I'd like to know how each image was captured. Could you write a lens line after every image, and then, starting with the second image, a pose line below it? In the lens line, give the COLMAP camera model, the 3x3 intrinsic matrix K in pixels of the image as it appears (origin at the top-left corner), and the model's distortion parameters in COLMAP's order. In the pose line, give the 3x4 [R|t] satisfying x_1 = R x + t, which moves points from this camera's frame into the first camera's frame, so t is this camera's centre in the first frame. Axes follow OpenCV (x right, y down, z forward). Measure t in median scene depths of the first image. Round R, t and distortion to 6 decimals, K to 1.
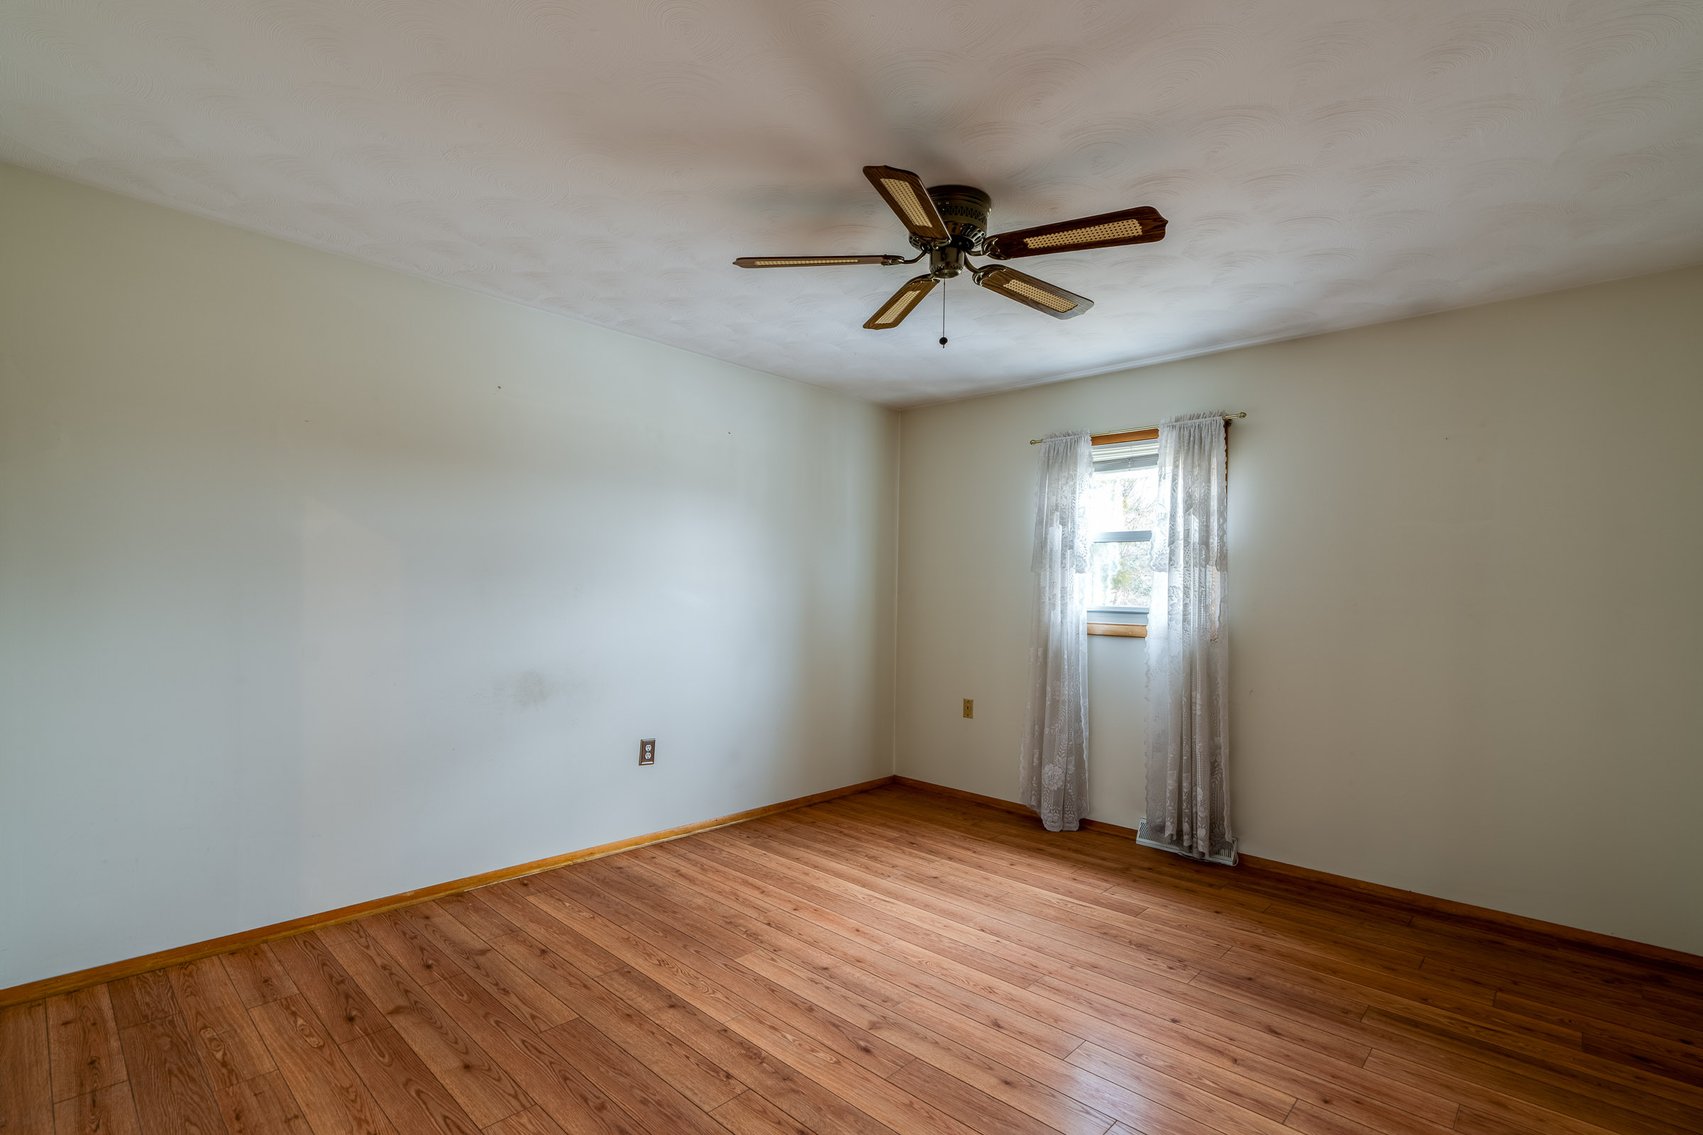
lens RADIAL K [[779.5, 0, 857.1], [0, 779.5, 586.9], [0, 0, 1]] dist [-0.001147, 0.000535]
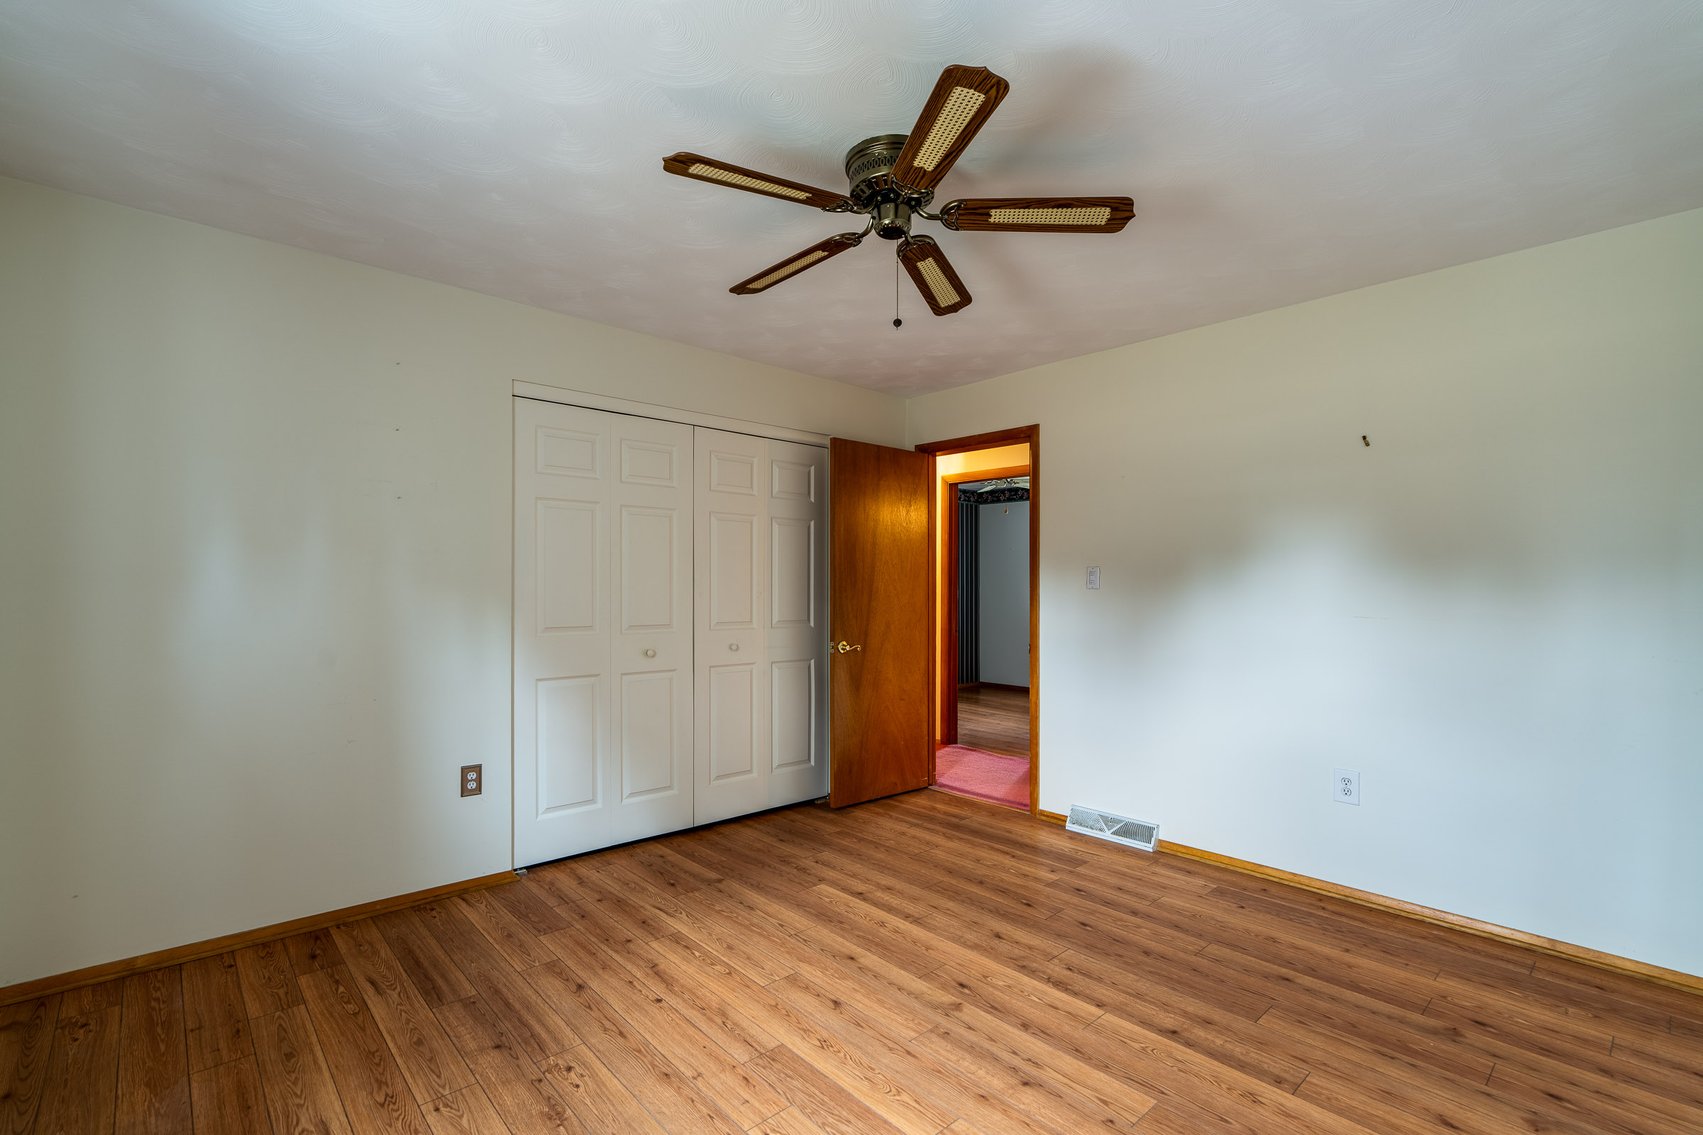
lens RADIAL K [[779.5, 0, 857.1], [0, 779.5, 586.9], [0, 0, 1]] dist [-0.001147, 0.000535]
pose [[-0.996849, -0.025988, 0.074944, 0.089376], [-0.026493, 0.999632, -0.005749, 0.017826], [-0.074767, -0.007717, -0.997171, 2.017473]]
